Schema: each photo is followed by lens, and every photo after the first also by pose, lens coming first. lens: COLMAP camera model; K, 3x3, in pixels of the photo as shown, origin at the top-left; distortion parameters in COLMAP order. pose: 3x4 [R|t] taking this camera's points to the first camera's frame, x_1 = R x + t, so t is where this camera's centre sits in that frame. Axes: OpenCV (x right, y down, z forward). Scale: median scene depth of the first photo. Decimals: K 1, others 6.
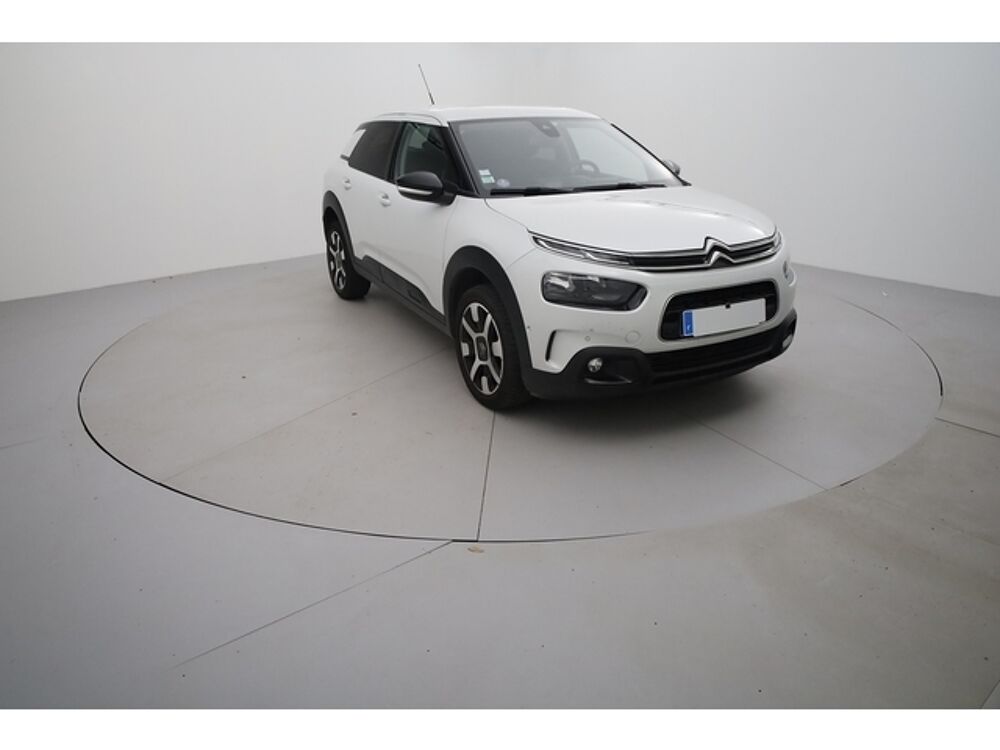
lens RADIAL K [[709.7, 0, 500.0], [0, 709.7, 375.0], [0, 0, 1]] dist [-0.093656, 0.071488]
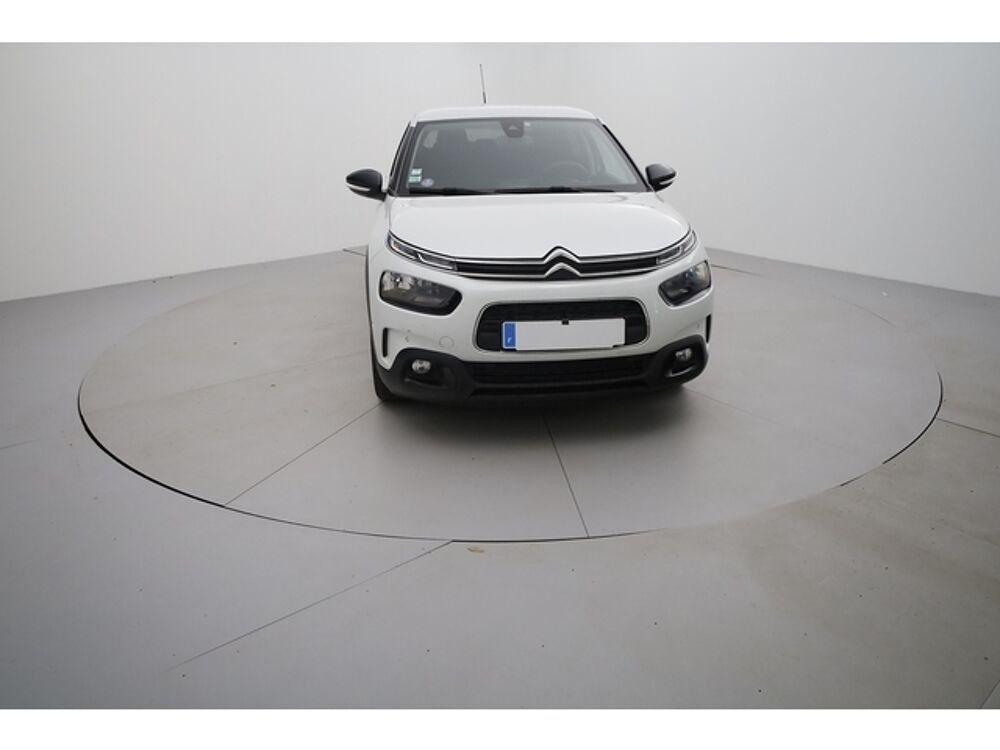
lens RADIAL K [[709.7, 0, 500.0], [0, 709.7, 375.0], [0, 0, 1]] dist [-0.093656, 0.071488]
pose [[0.927423, 0.131906, -0.349981, 0.580210], [-0.129731, 0.991102, 0.029764, -0.045913], [0.350793, 0.017800, 0.936284, 0.097190]]
